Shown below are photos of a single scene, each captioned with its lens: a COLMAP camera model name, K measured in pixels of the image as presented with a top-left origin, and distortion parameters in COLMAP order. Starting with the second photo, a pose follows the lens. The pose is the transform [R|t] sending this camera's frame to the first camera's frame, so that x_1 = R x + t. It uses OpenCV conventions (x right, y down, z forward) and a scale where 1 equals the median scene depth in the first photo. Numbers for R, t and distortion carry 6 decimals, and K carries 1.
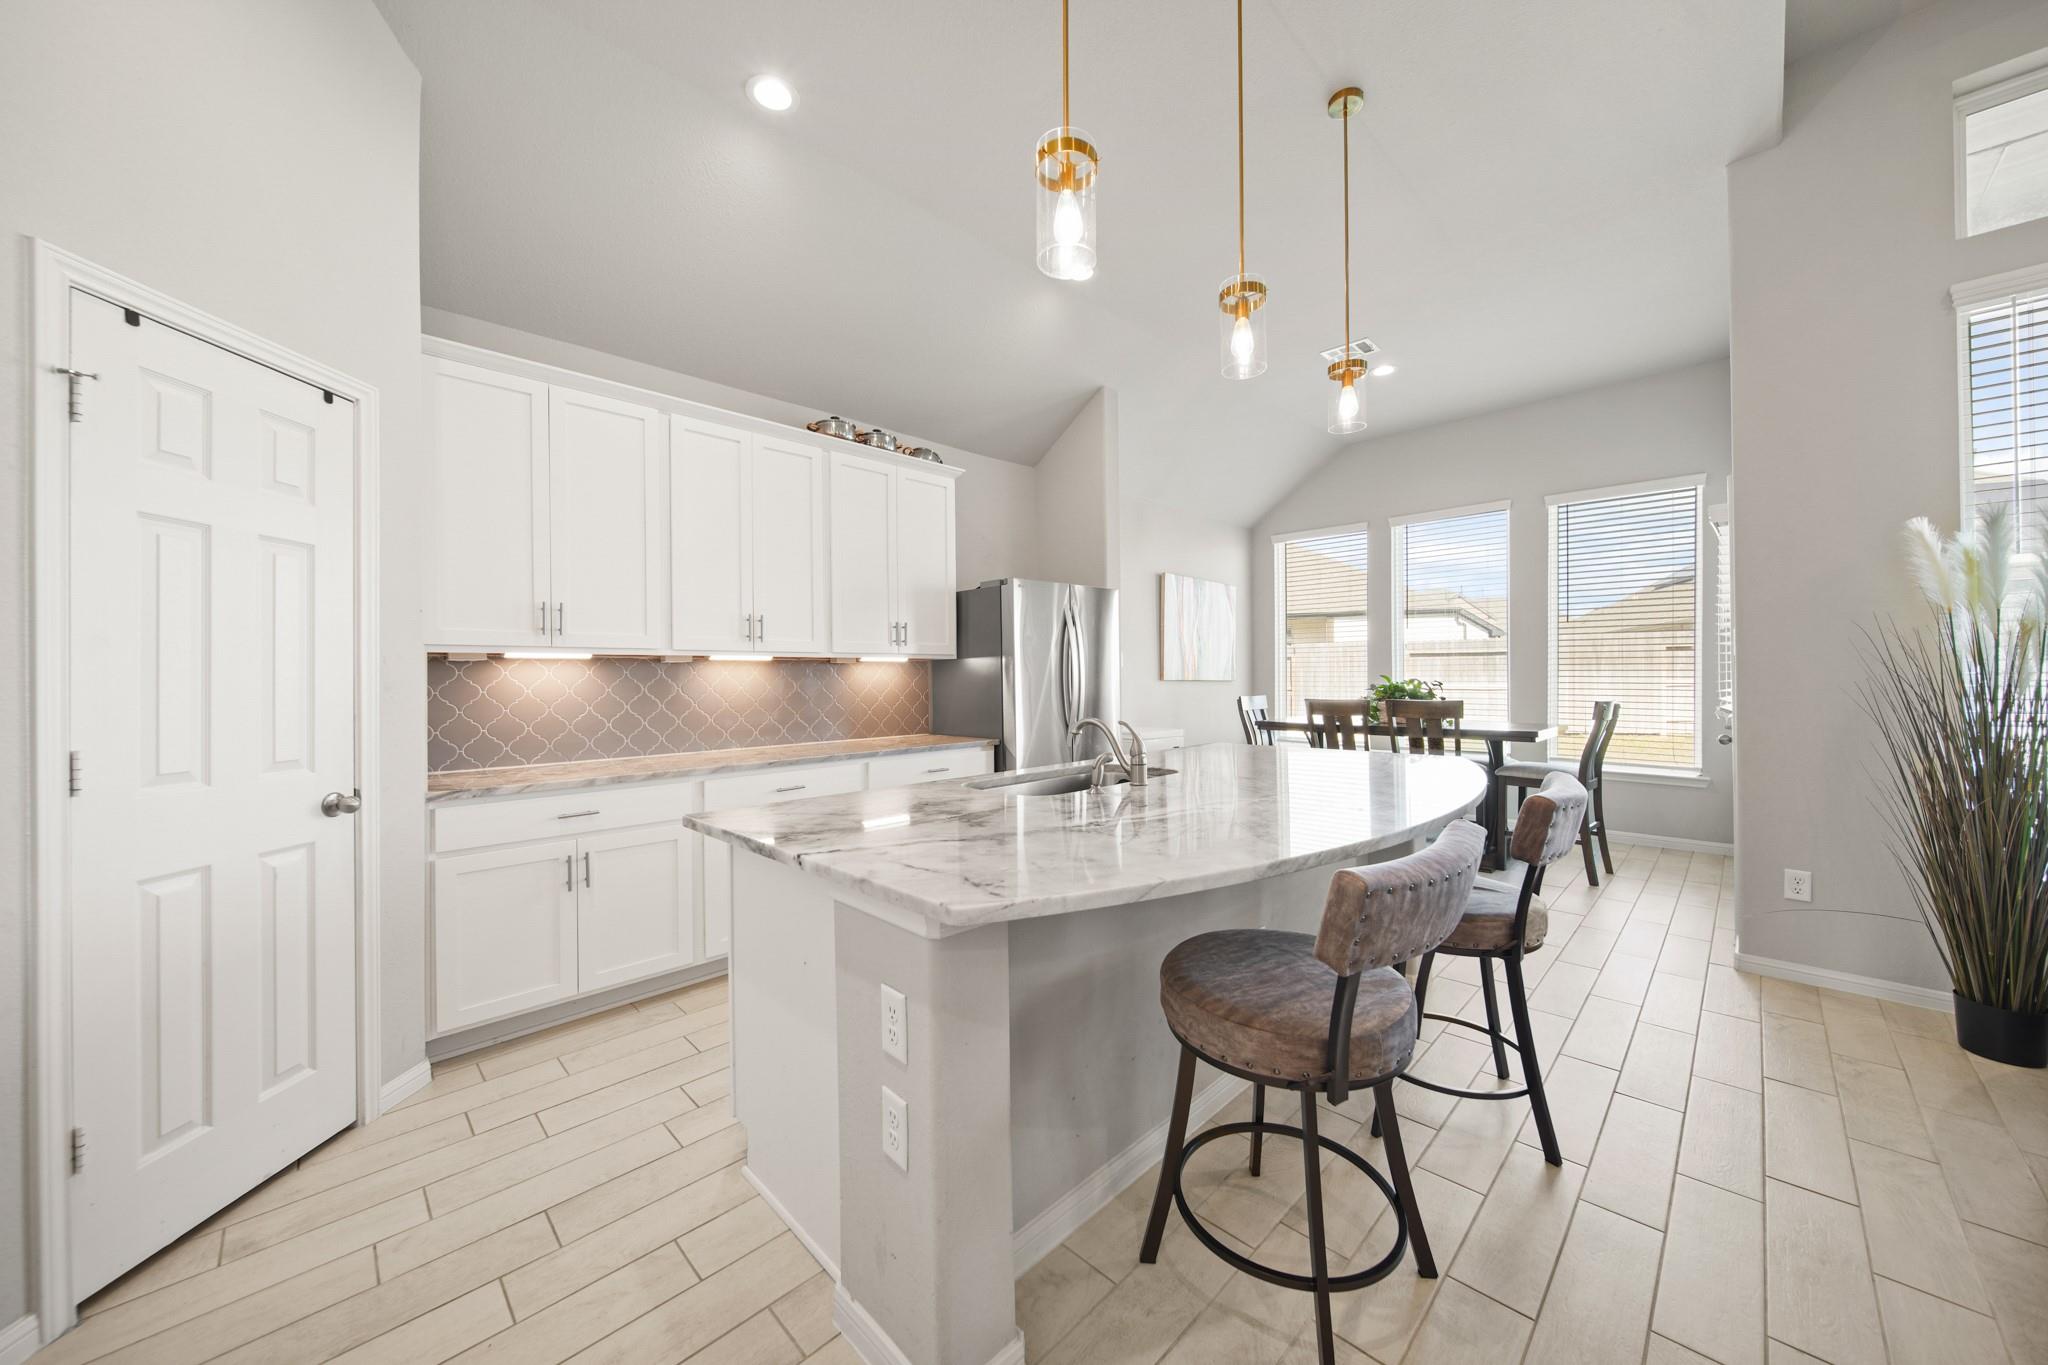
lens RADIAL K [[730.9, 0, 1030.9], [0, 730.9, 674.7], [0, 0, 1]] dist [-0.000947, -0.000136]
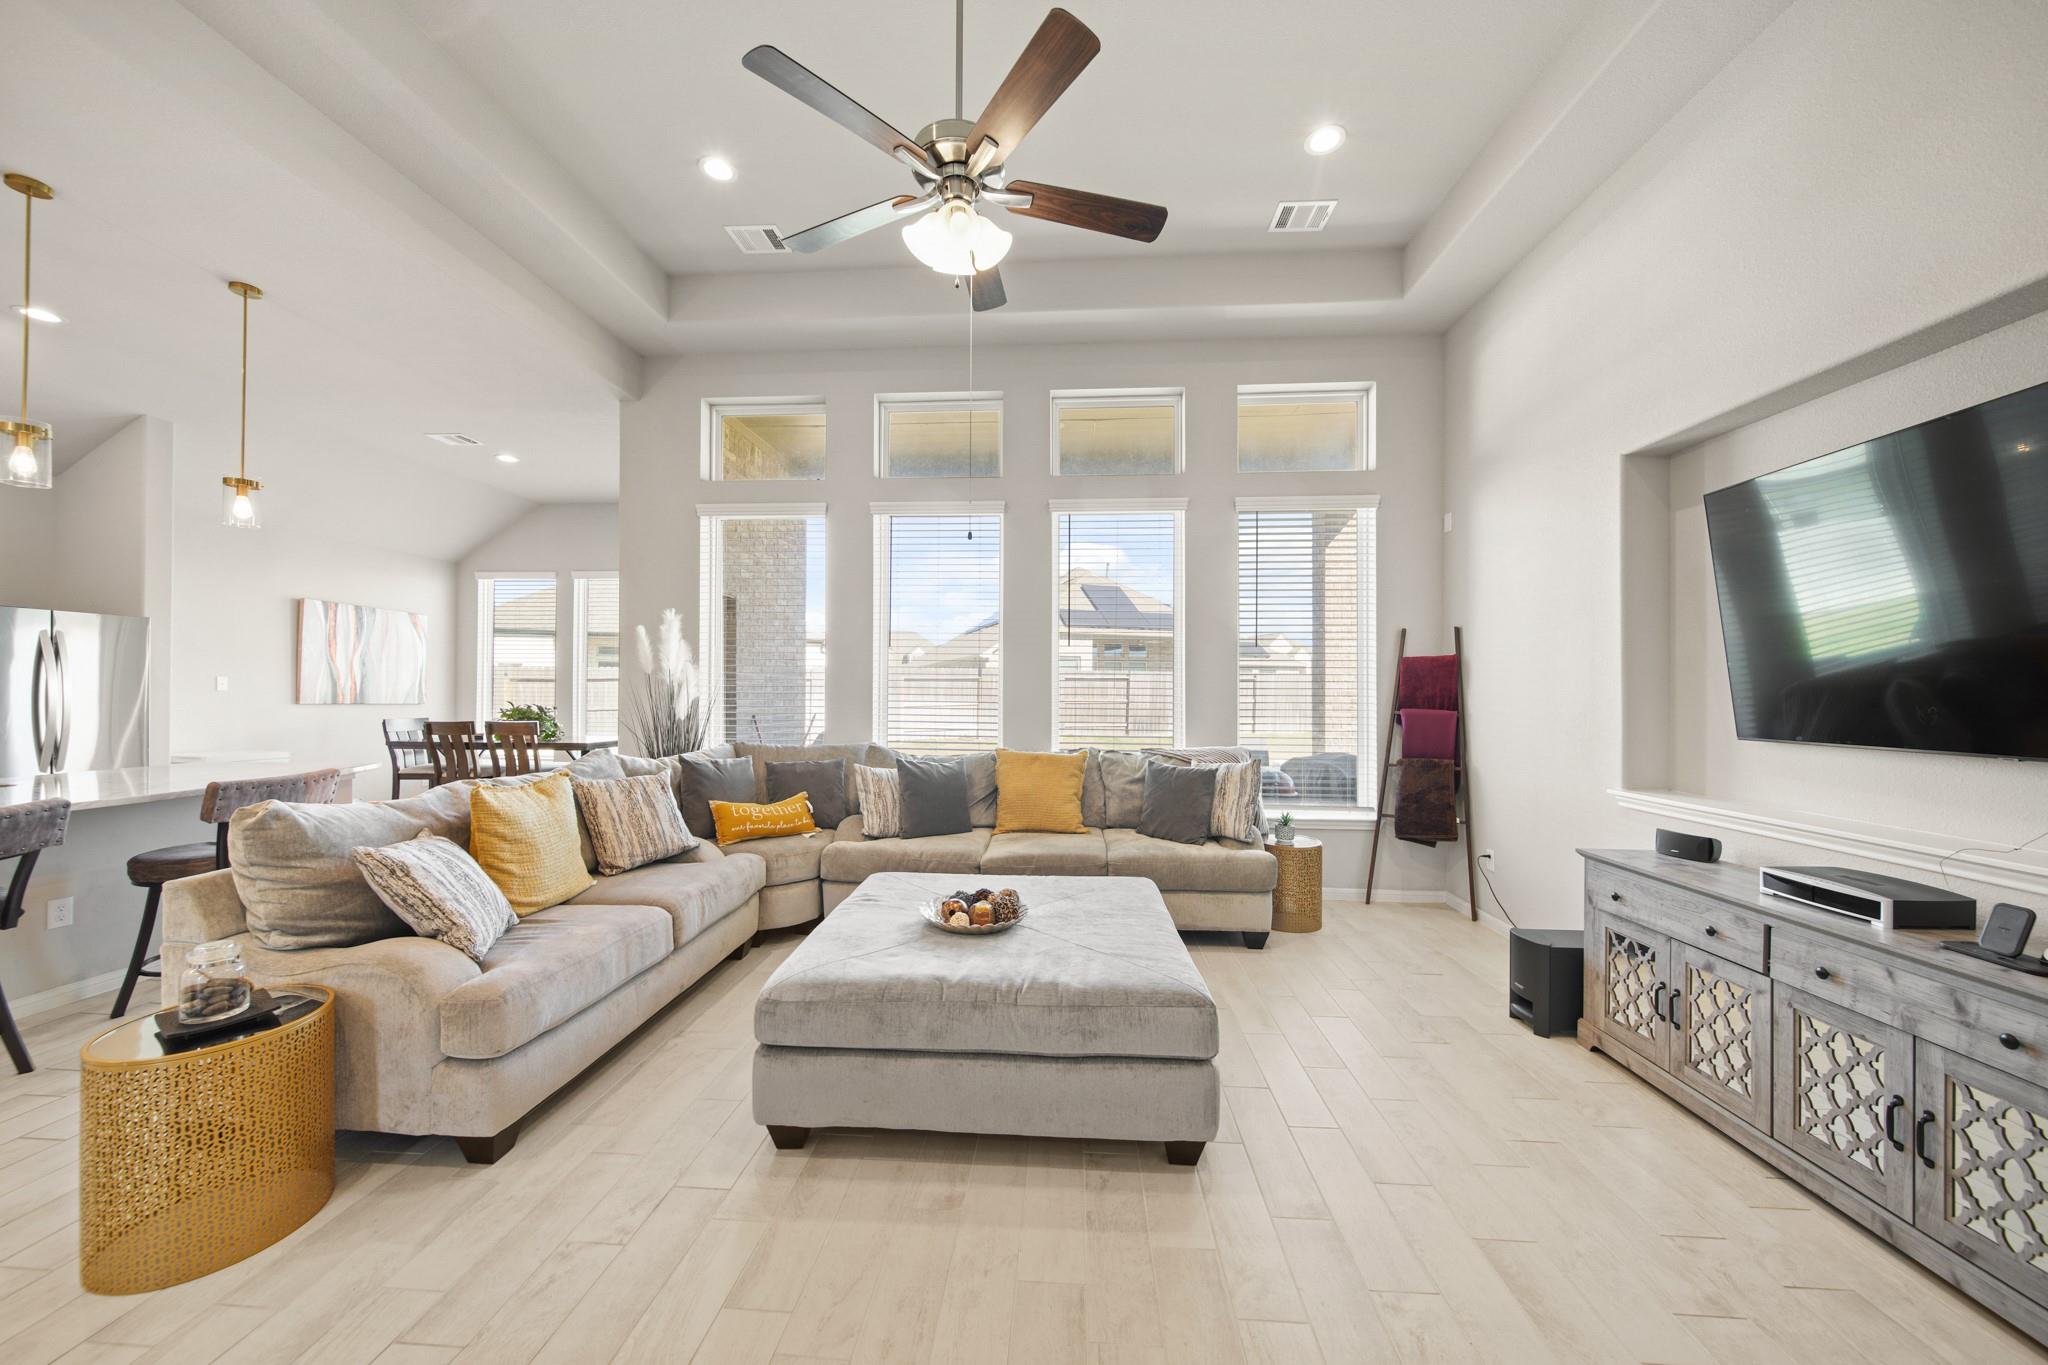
lens RADIAL K [[717.4, 0, 1024.5], [0, 717.4, 687.8], [0, 0, 1]] dist [-0.001056, -0.000184]
pose [[0.751857, 0.016912, 0.659109, 0.563911], [-0.012057, 0.999856, -0.011902, -0.031116], [-0.659216, 0.001002, 0.751953, -0.840300]]
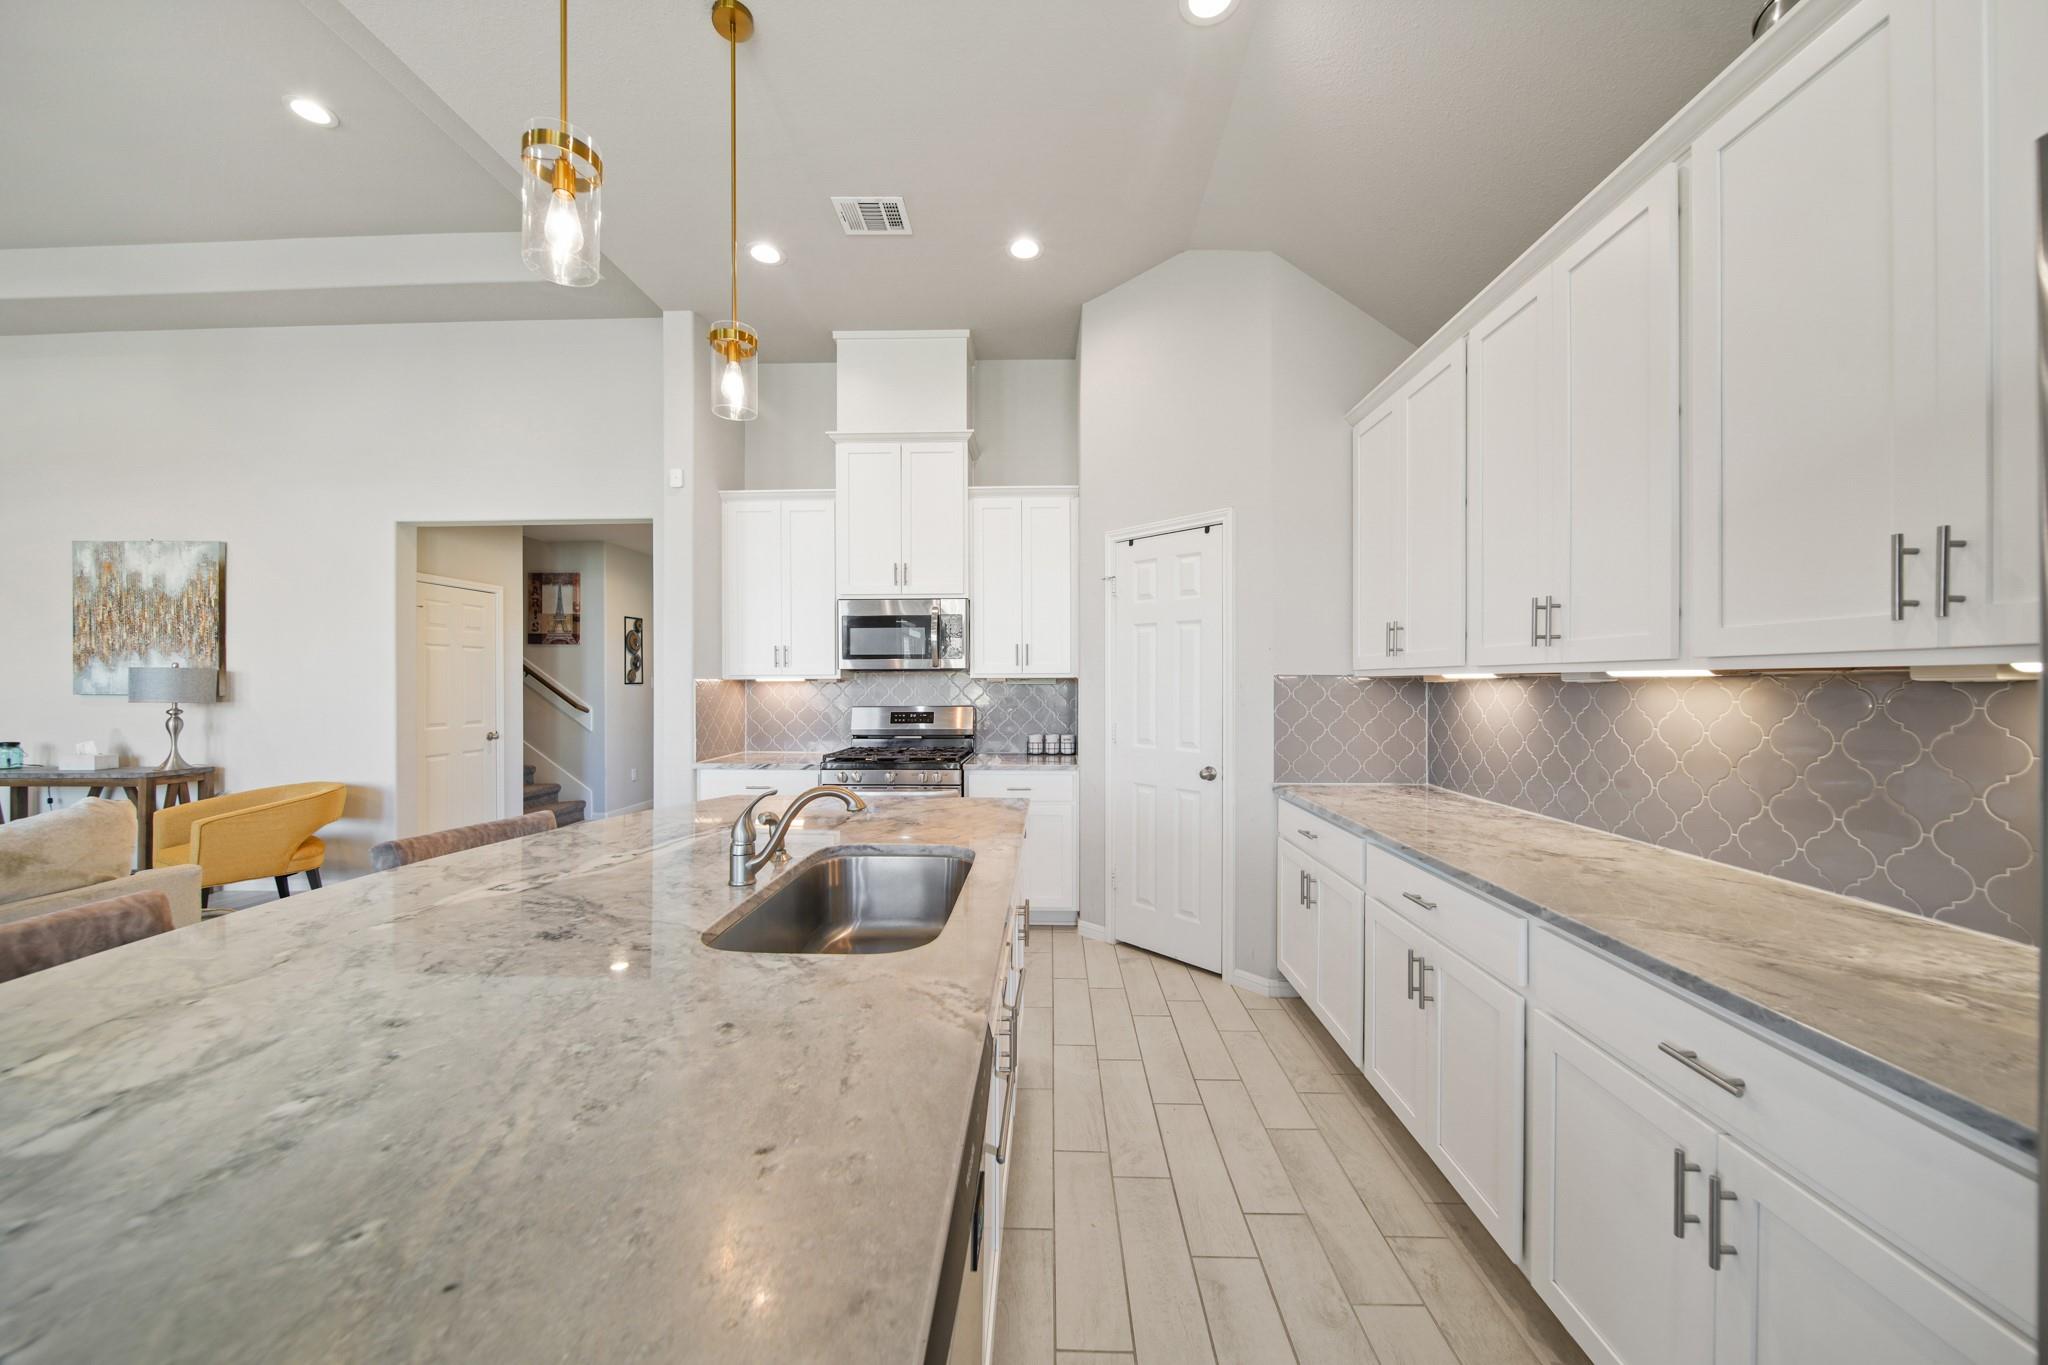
lens RADIAL K [[717.4, 0, 1024.5], [0, 717.4, 687.8], [0, 0, 1]] dist [-0.001056, -0.000184]
pose [[-0.732700, 0.013841, -0.680412, 0.295736], [0.008846, 0.999902, 0.010815, -0.025049], [0.680495, 0.001906, -0.732750, 1.210636]]
